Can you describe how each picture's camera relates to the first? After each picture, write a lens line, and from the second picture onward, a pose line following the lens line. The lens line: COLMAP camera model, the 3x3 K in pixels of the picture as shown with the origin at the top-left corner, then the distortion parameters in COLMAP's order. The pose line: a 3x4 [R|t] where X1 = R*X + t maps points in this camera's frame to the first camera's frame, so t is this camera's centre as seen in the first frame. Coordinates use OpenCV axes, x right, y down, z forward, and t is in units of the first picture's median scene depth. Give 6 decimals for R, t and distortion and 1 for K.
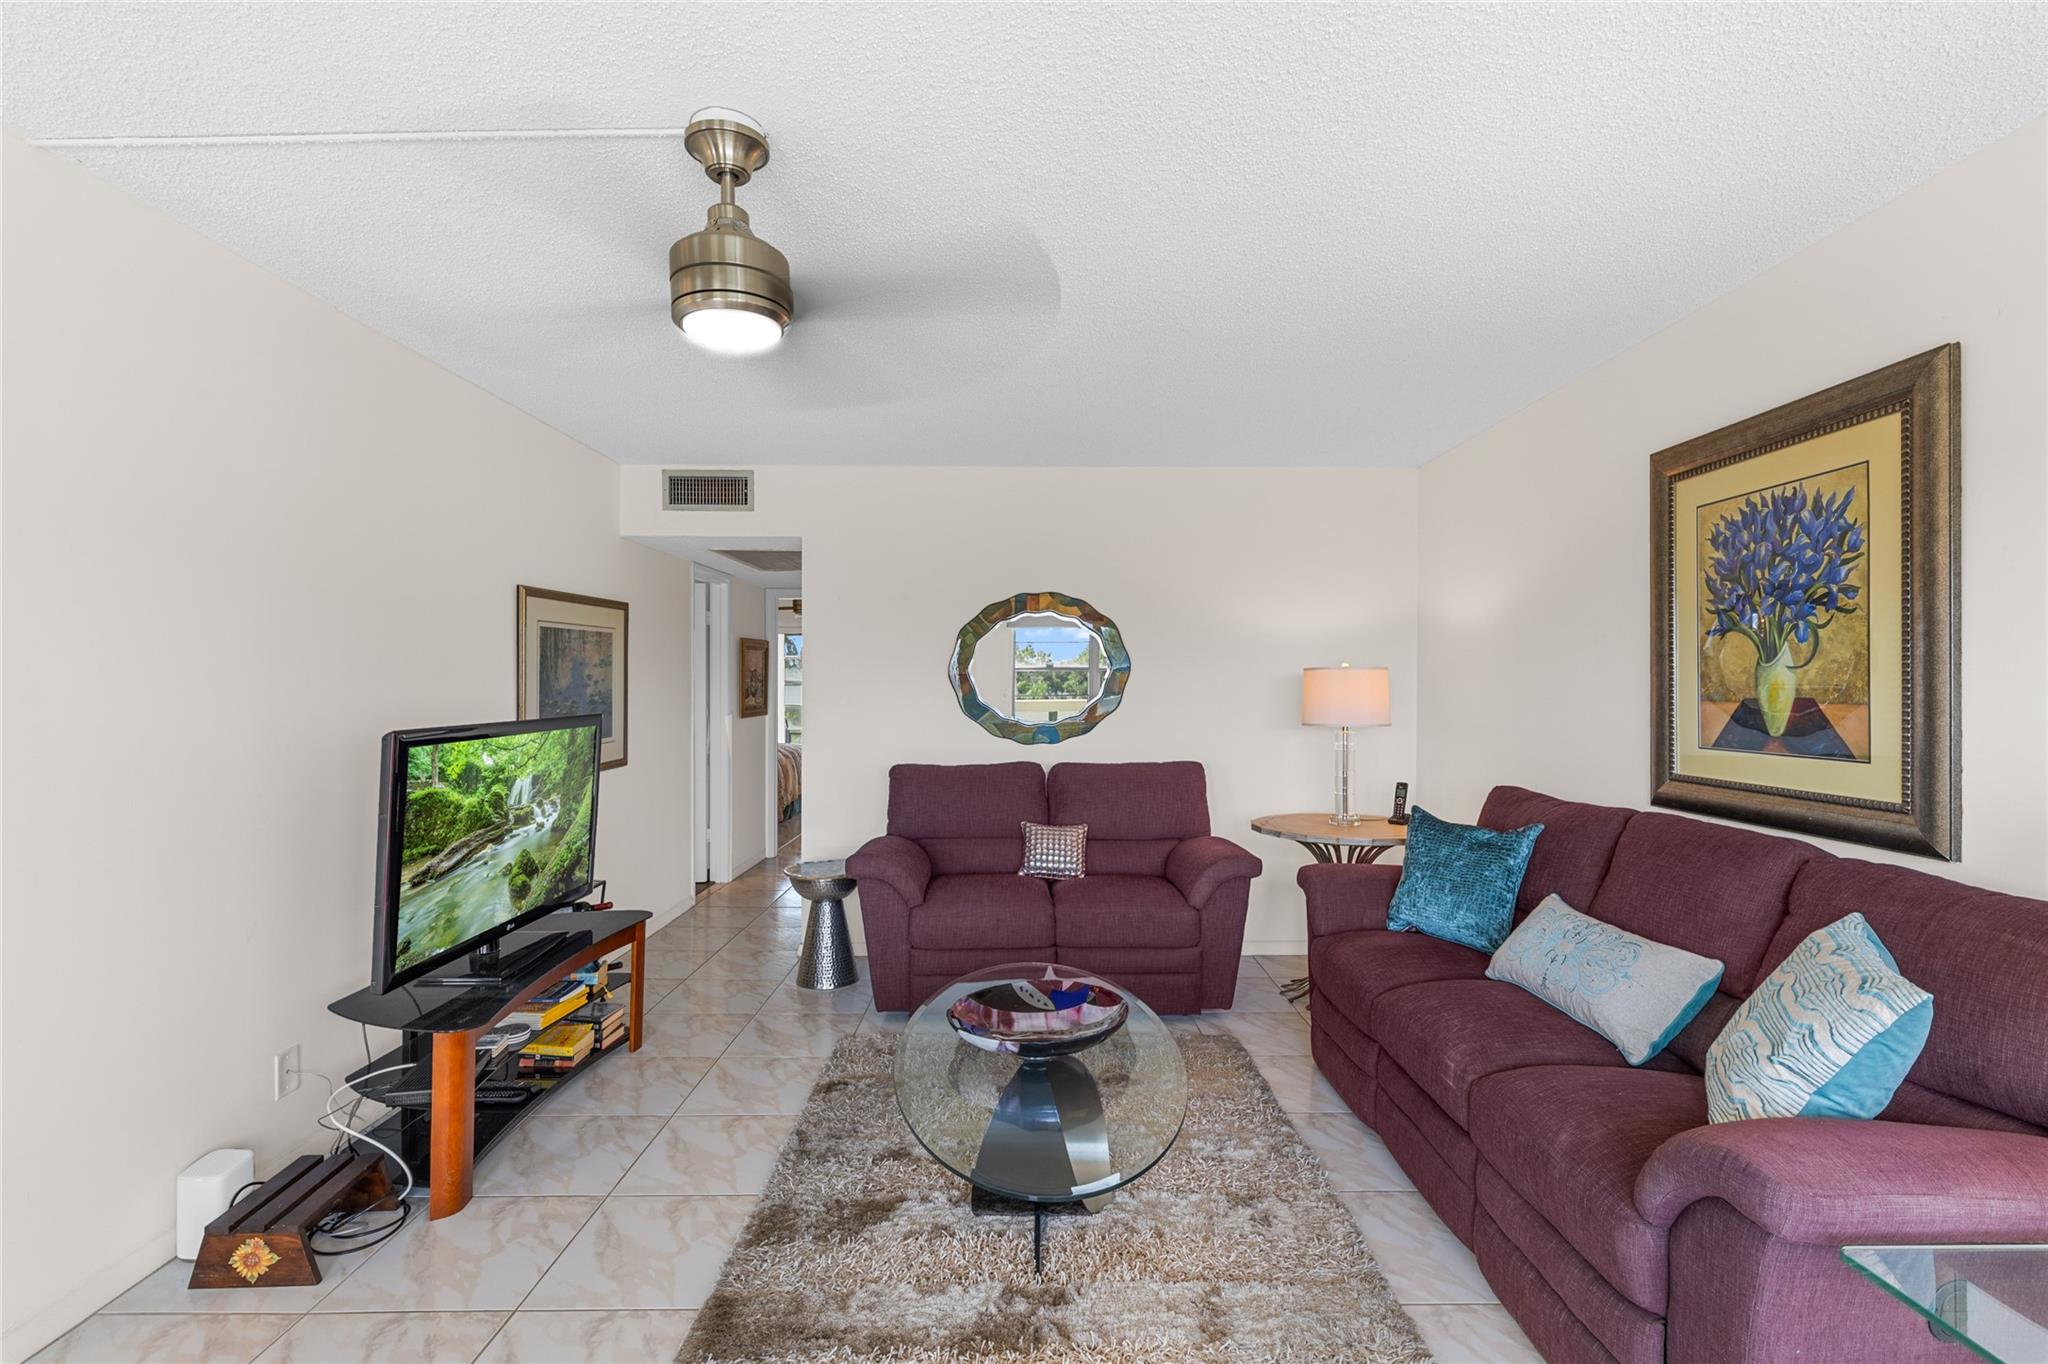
lens RADIAL K [[930.9, 0, 1025.0], [0, 930.9, 684.9], [0, 0, 1]] dist [0.004595, -0.000064]
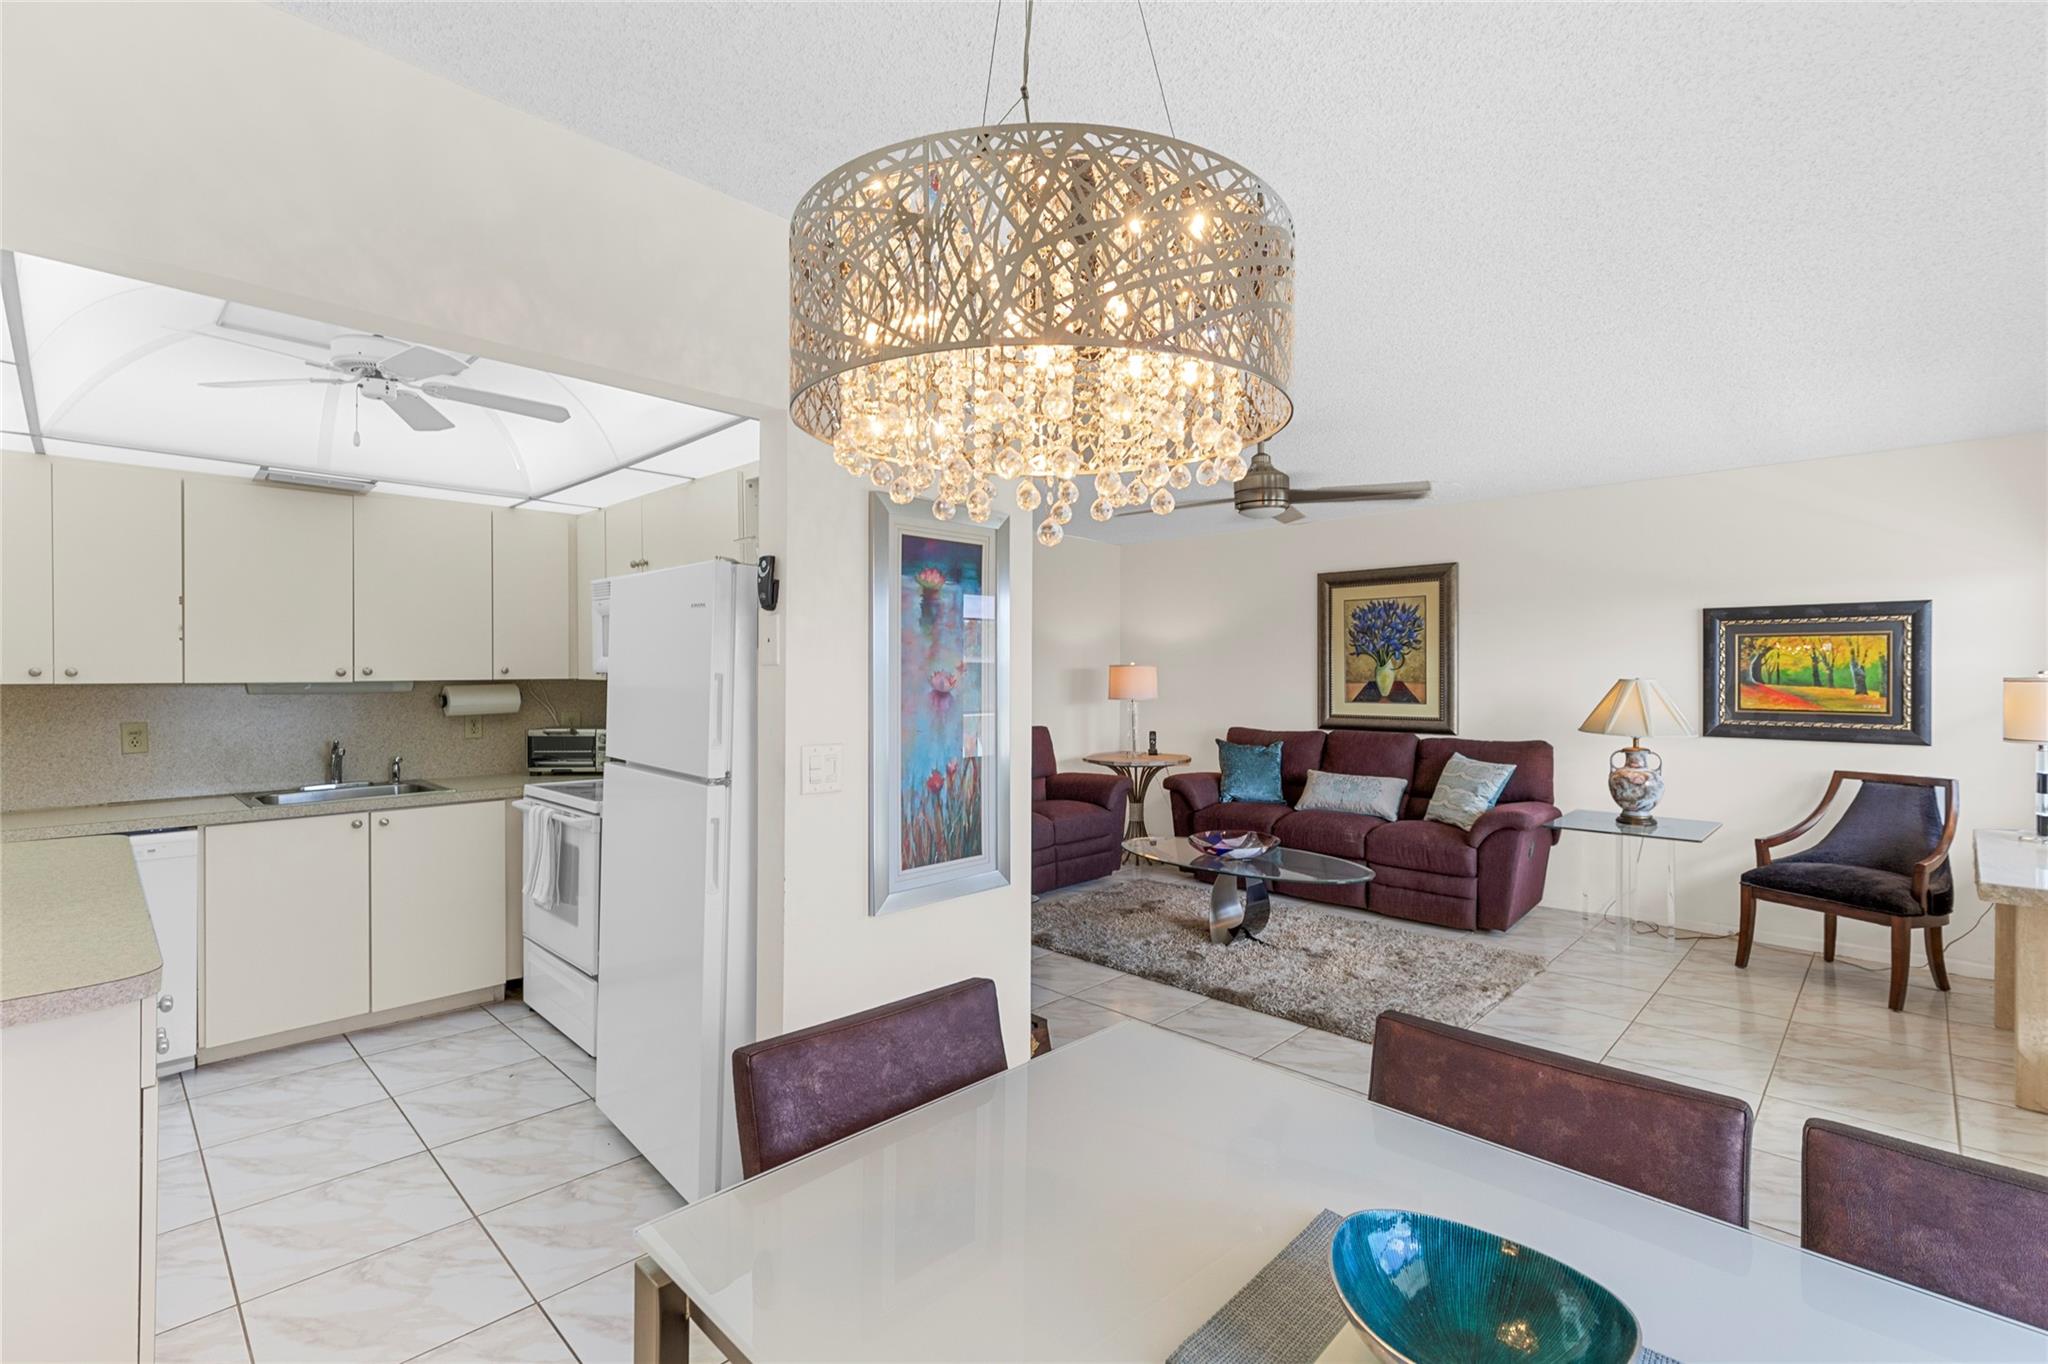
lens RADIAL K [[930.9, 0, 1016.2], [0, 930.9, 668.9], [0, 0, 1]] dist [0.004595, -0.000064]
pose [[0.705691, -0.005690, 0.708497, -1.738517], [0.005874, 0.999980, 0.002180, -0.031141], [-0.708496, 0.002623, 0.705710, -0.086527]]
